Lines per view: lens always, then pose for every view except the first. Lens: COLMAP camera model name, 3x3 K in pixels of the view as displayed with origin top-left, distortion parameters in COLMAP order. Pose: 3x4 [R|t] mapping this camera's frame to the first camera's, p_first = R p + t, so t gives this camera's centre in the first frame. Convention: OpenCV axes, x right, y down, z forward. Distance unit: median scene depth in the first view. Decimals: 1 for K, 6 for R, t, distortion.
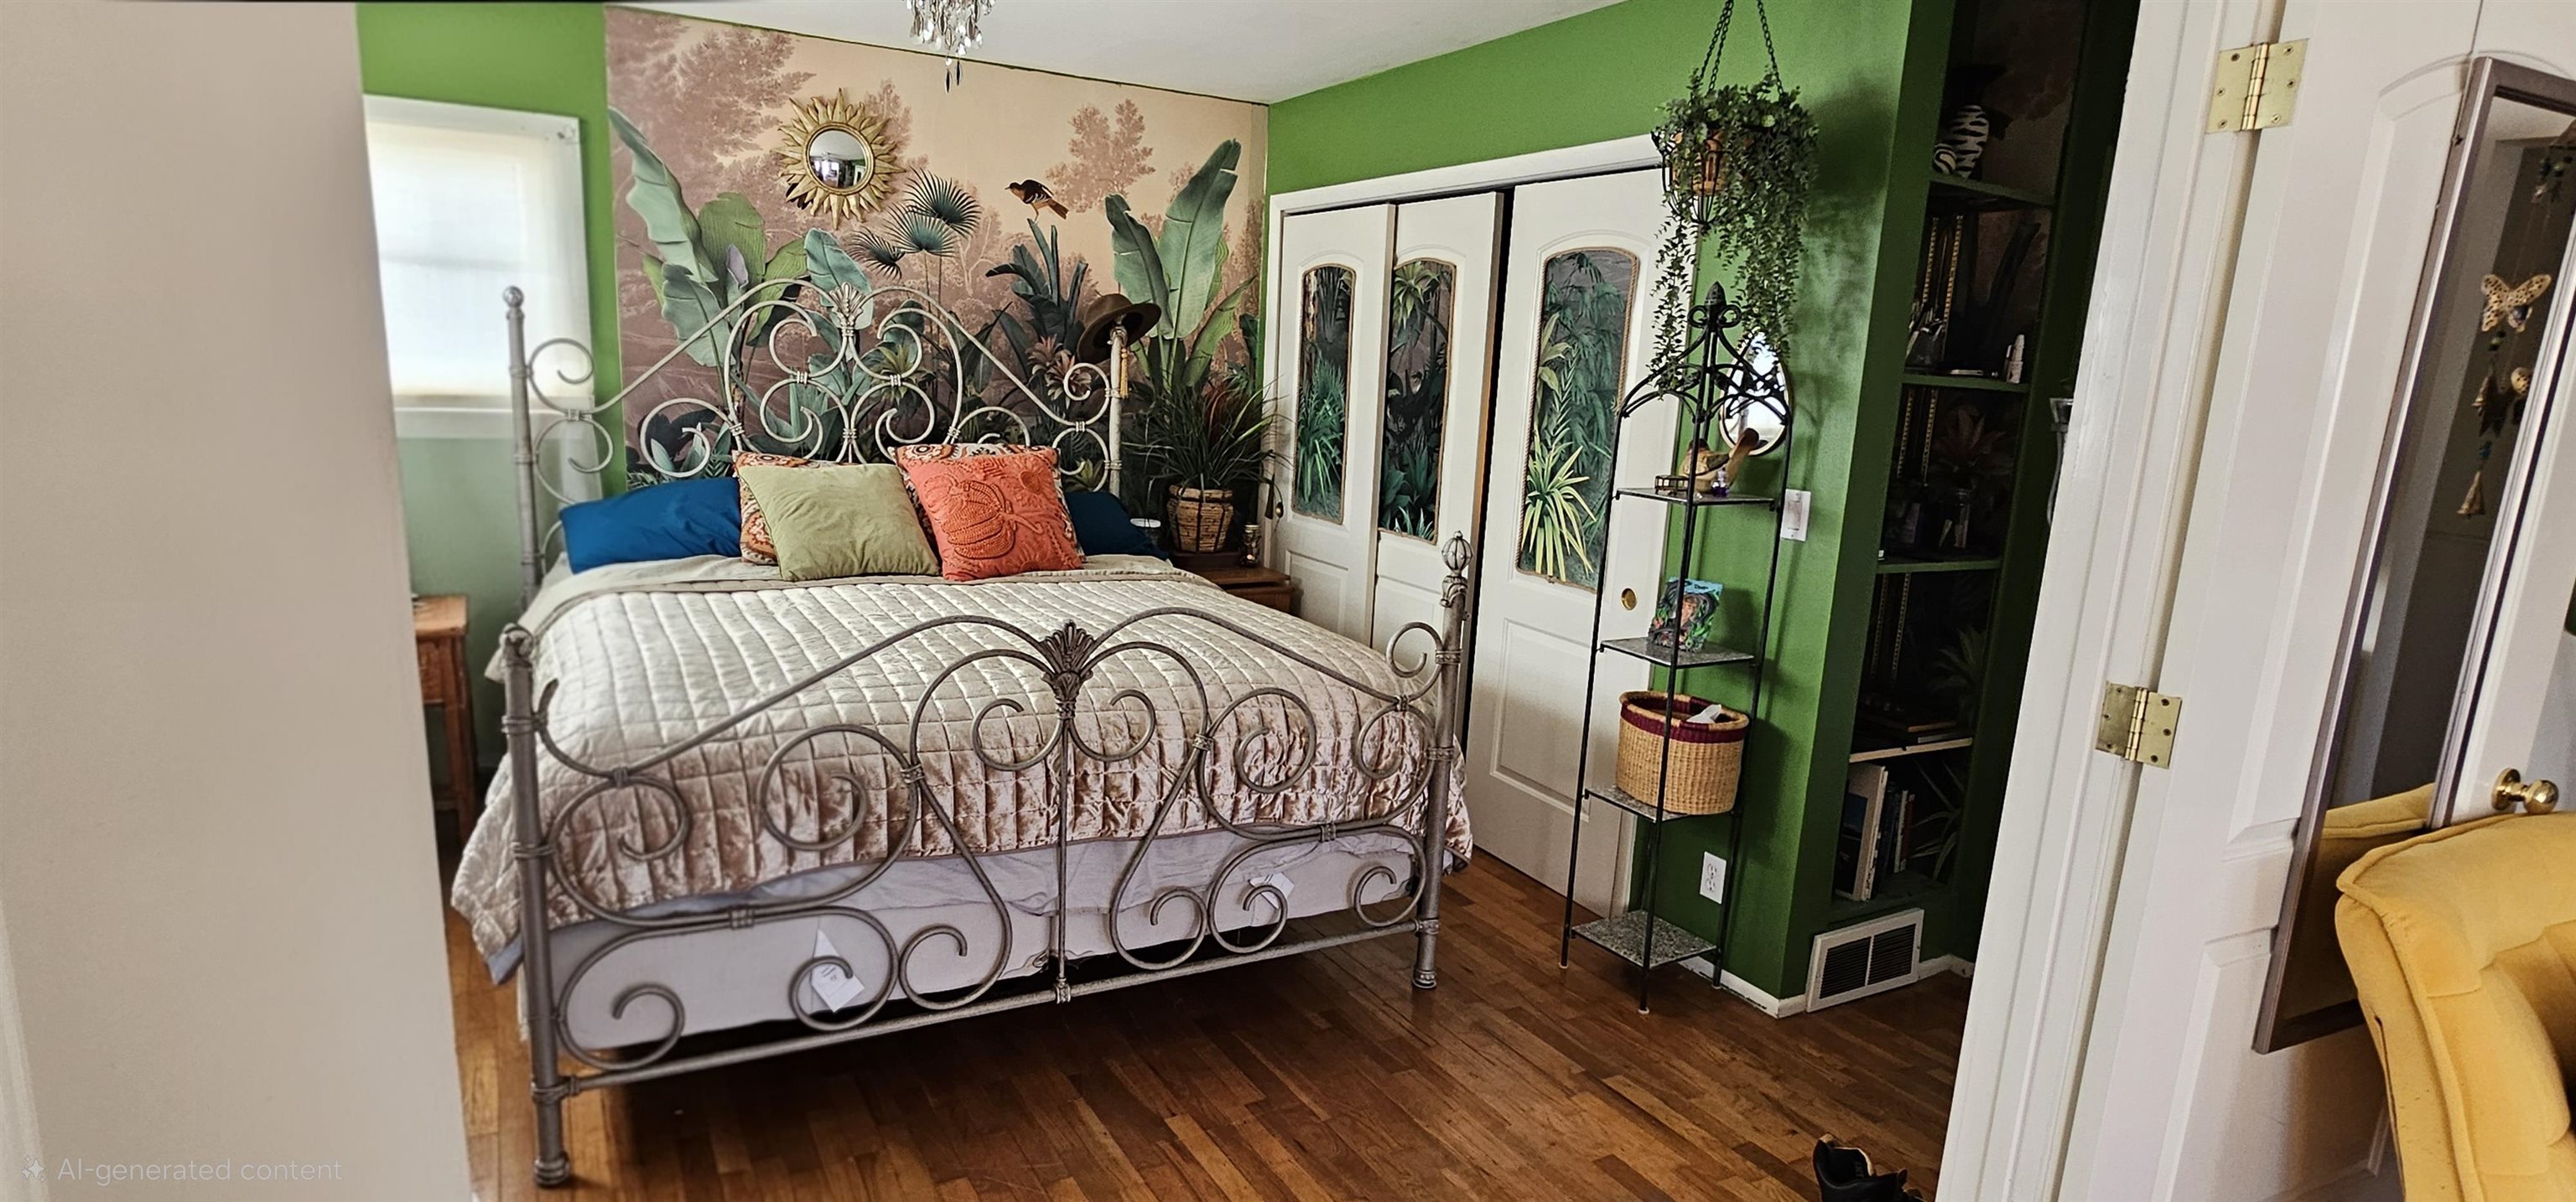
lens RADIAL K [[1247.2, 0, 1262.1], [0, 1247.2, 642.0], [0, 0, 1]] dist [0.000048, -0.000684]
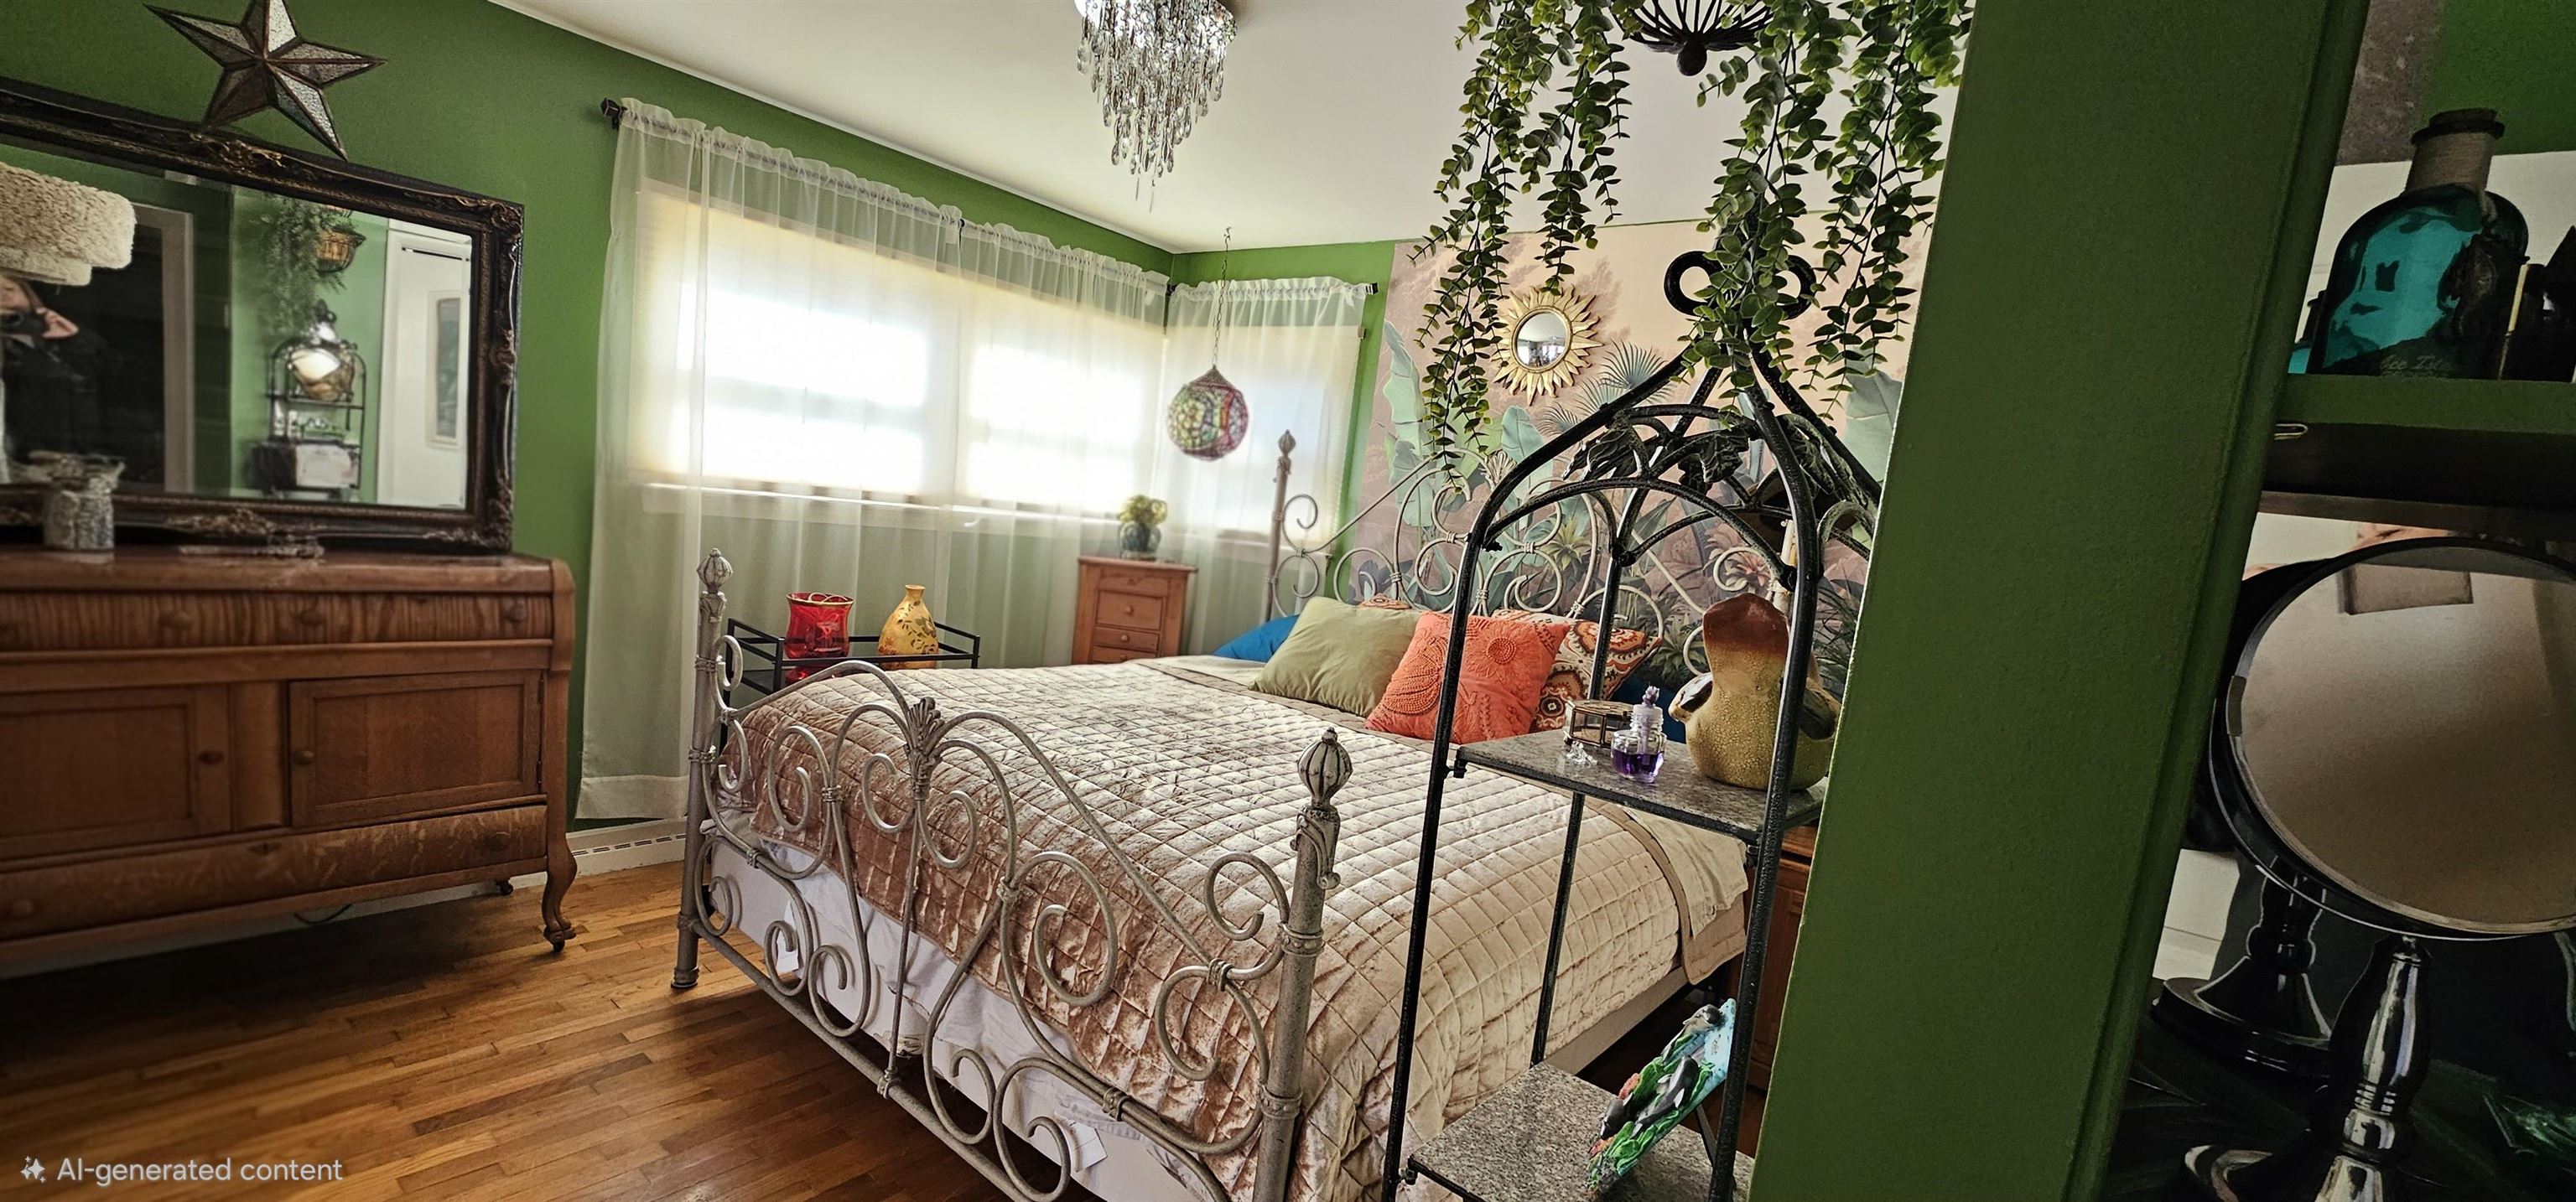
lens RADIAL K [[1064.2, 0, 1281.7], [0, 1064.2, 624.9], [0, 0, 1]] dist [-0.000348, -0.000240]
pose [[0.378989, 0.107944, -0.919084, 0.430732], [-0.302450, 0.953080, -0.012780, -0.087158], [0.874581, 0.282820, 0.393855, 0.545766]]
